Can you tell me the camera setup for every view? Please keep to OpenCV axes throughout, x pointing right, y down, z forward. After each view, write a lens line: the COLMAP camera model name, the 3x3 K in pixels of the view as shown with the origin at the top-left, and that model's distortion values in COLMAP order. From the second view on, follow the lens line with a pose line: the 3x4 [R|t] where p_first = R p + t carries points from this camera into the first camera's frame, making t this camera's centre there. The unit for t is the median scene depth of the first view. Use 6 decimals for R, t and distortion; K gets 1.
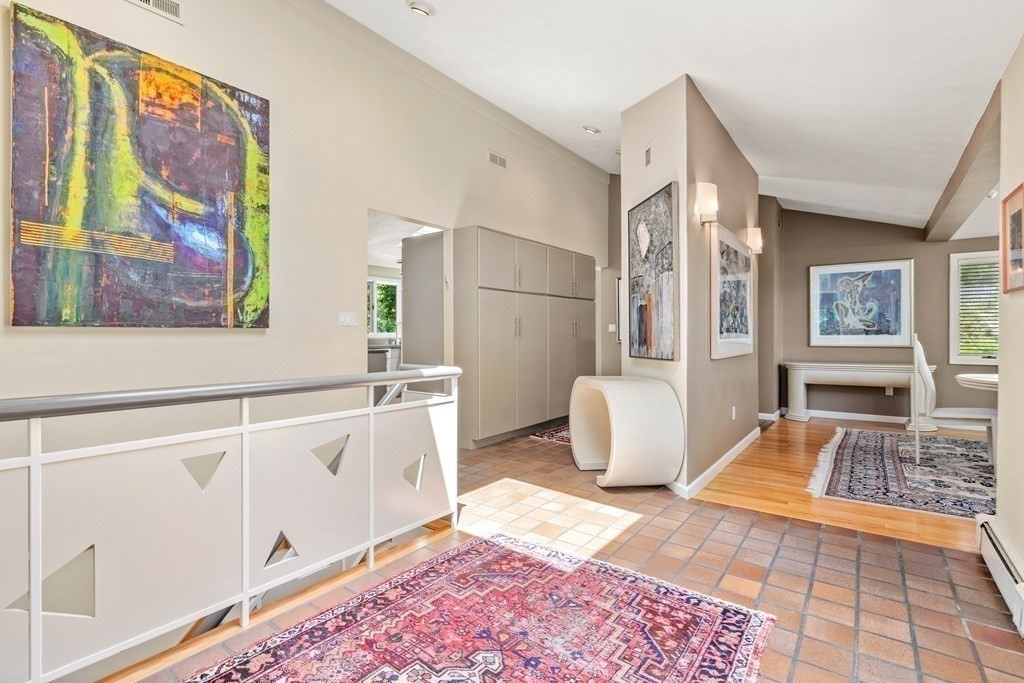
lens RADIAL K [[476.1, 0, 505.2], [0, 476.1, 331.6], [0, 0, 1]] dist [-0.003966, 0.000310]
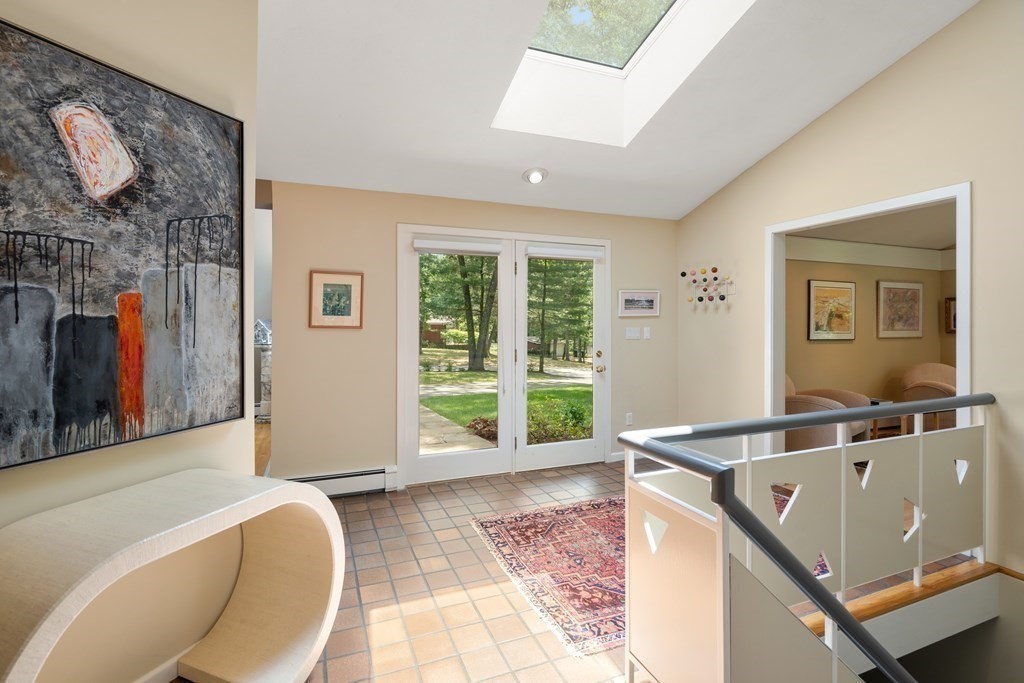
lens RADIAL K [[476.1, 0, 505.2], [0, 476.1, 331.6], [0, 0, 1]] dist [-0.003966, 0.000310]
pose [[-0.854947, -0.004888, 0.518692, -0.394473], [0.002405, 0.999907, 0.013388, -0.090726], [-0.518709, 0.012693, -0.854857, 2.187992]]
